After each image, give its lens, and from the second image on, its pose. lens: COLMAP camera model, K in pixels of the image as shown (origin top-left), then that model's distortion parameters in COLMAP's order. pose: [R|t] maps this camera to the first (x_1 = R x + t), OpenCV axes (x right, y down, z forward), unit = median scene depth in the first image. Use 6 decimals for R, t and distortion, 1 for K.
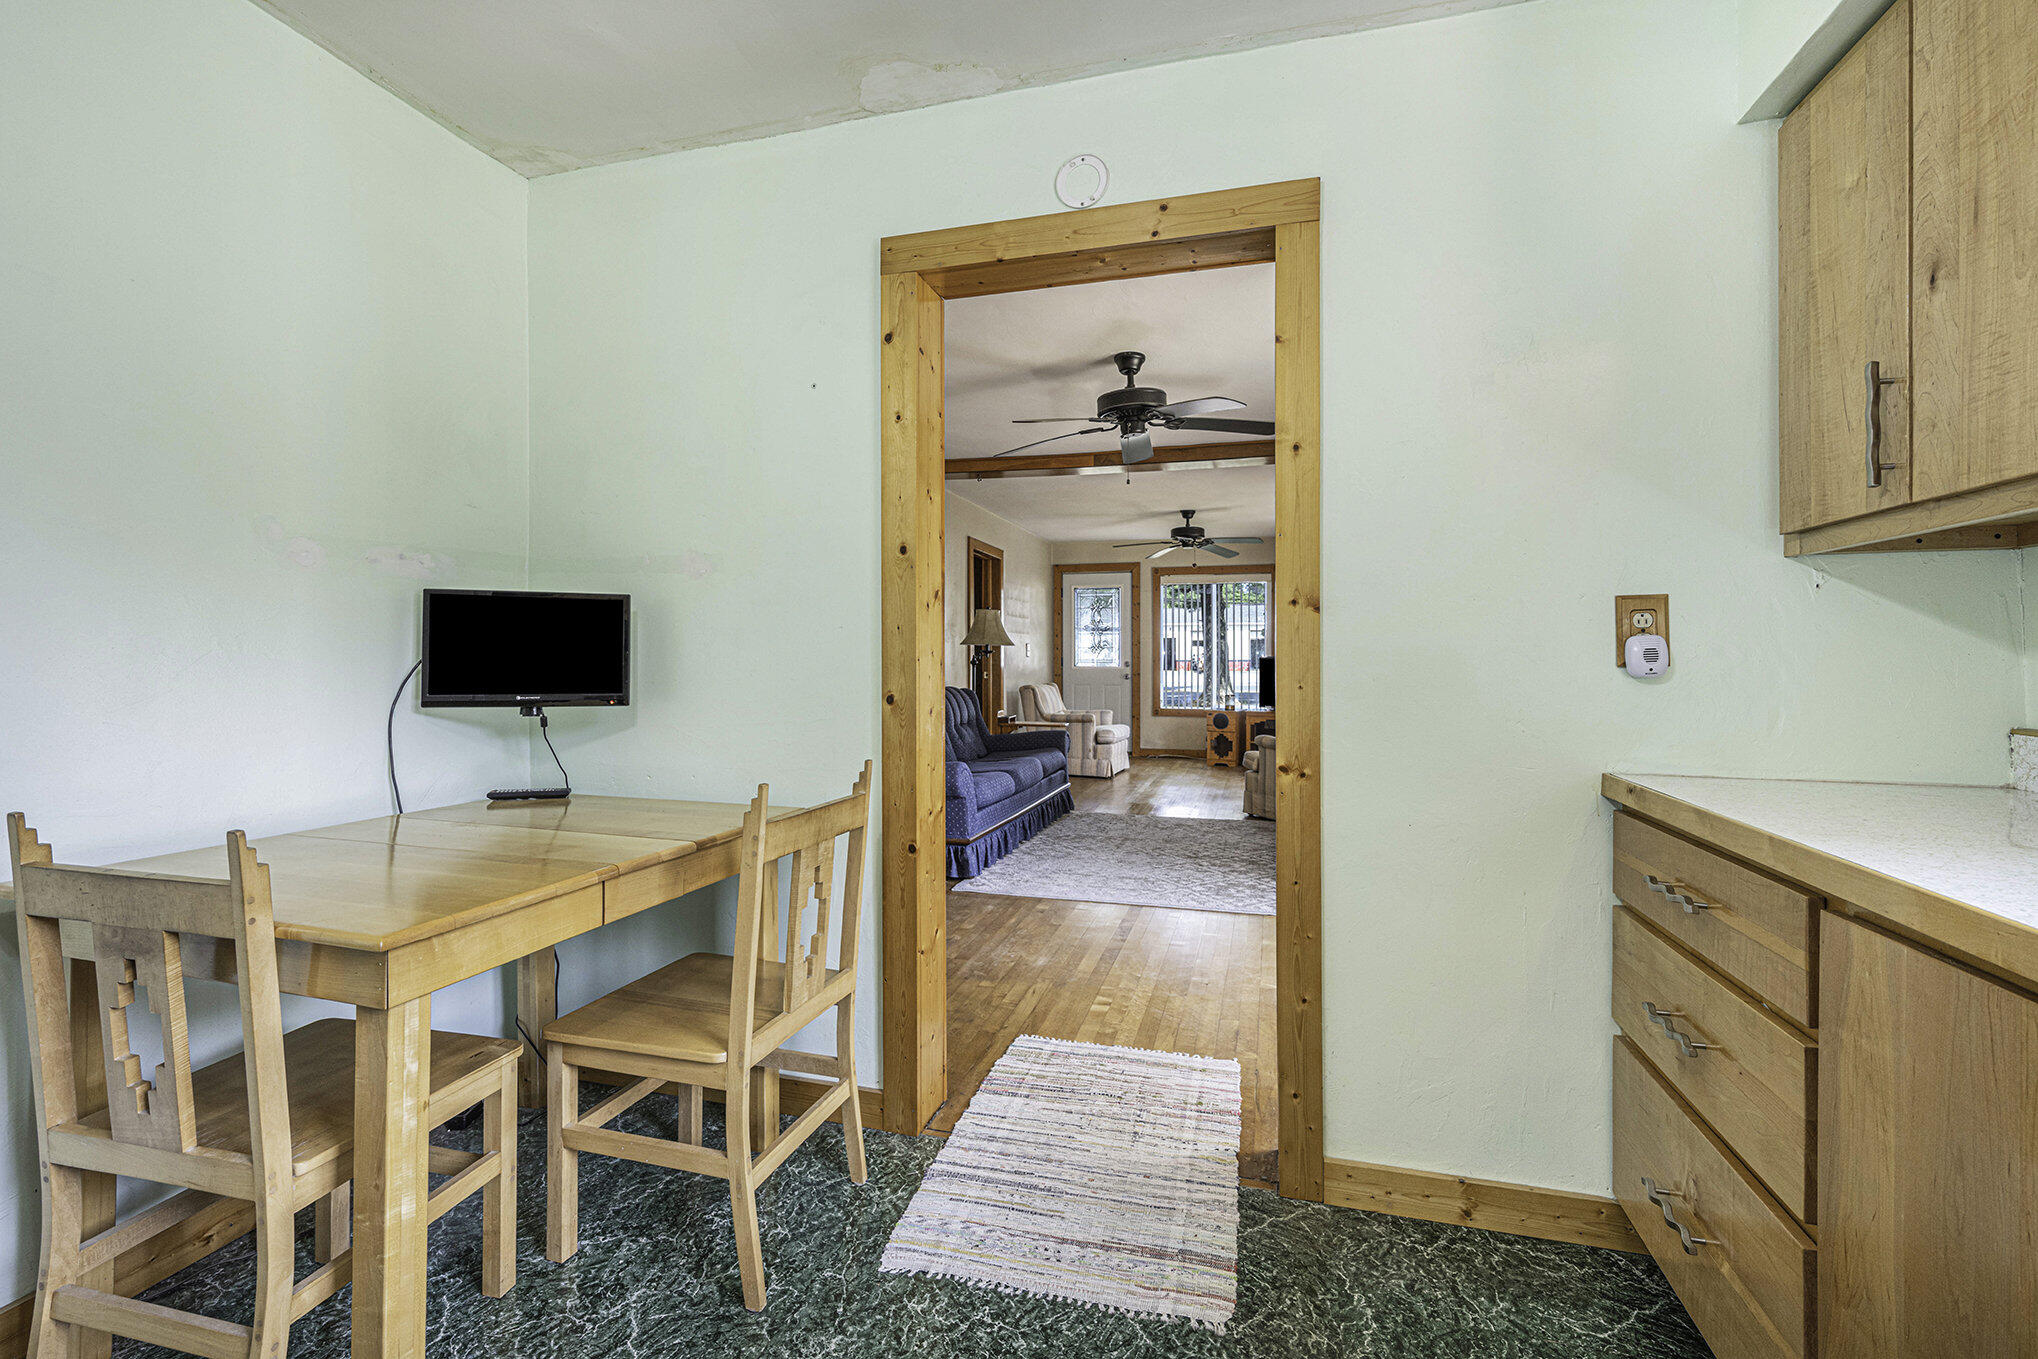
lens RADIAL K [[893.0, 0, 1016.7], [0, 893.0, 658.2], [0, 0, 1]] dist [0.001698, -0.000094]
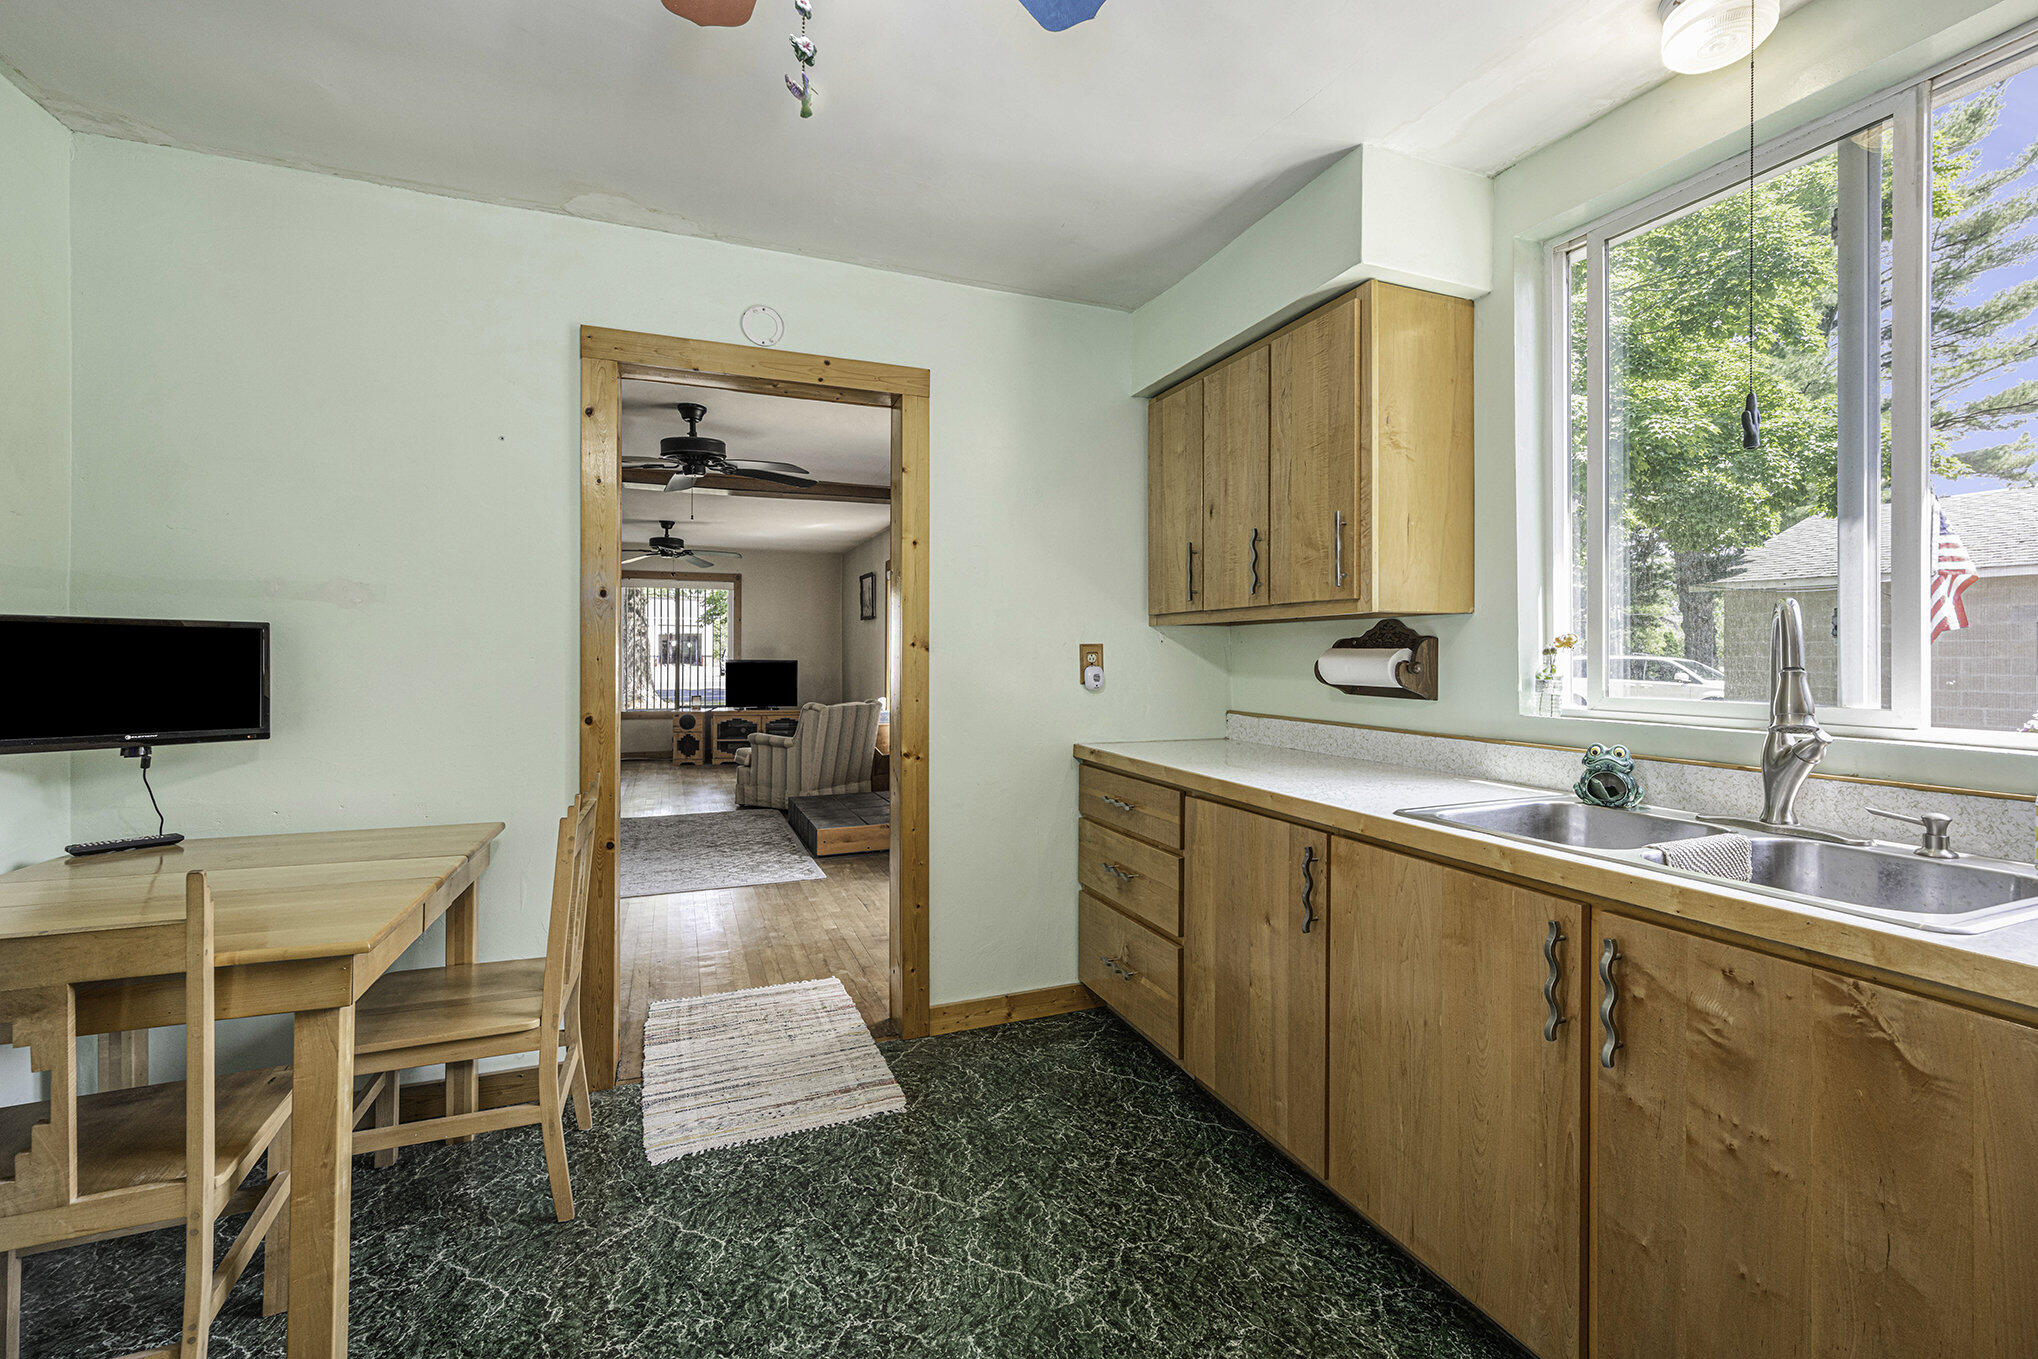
lens RADIAL K [[893.0, 0, 1024.1], [0, 893.0, 648.8], [0, 0, 1]] dist [0.001698, -0.000094]
pose [[0.790541, 0.002164, 0.612405, -0.406770], [0.000317, 0.999992, -0.003943, -0.042524], [-0.612409, 0.003311, 0.790534, -0.272739]]
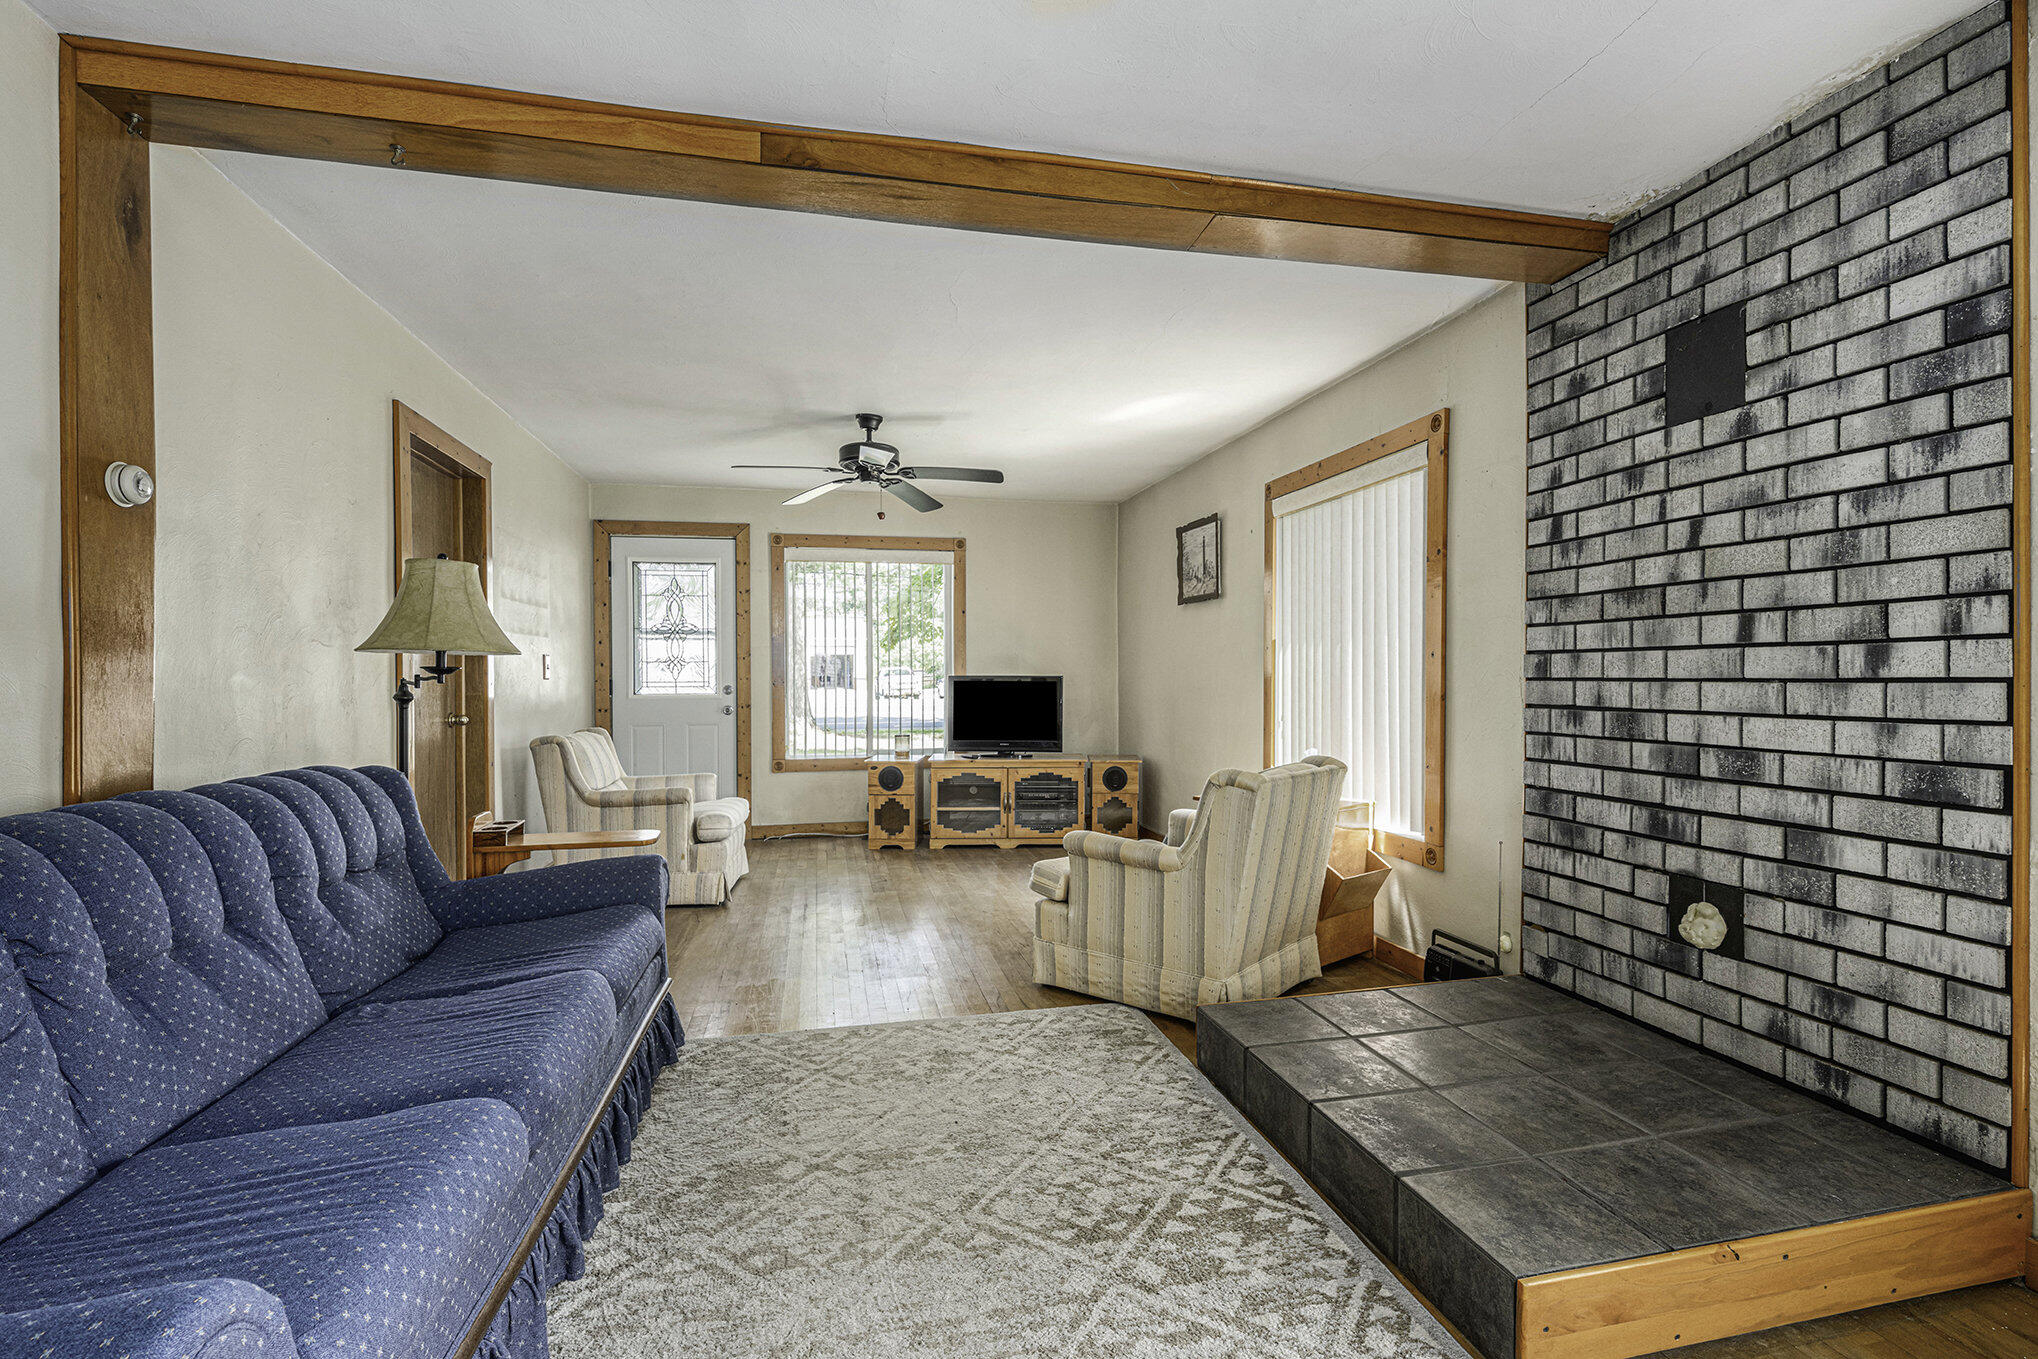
lens RADIAL K [[923.6, 0, 1020.6], [0, 923.6, 677.0], [0, 0, 1]] dist [-0.000298, -0.000236]
pose [[0.878059, -0.008209, 0.478483, -0.011032], [0.007996, 0.999965, 0.002481, -0.008485], [-0.478486, 0.001648, 0.878093, 1.554762]]
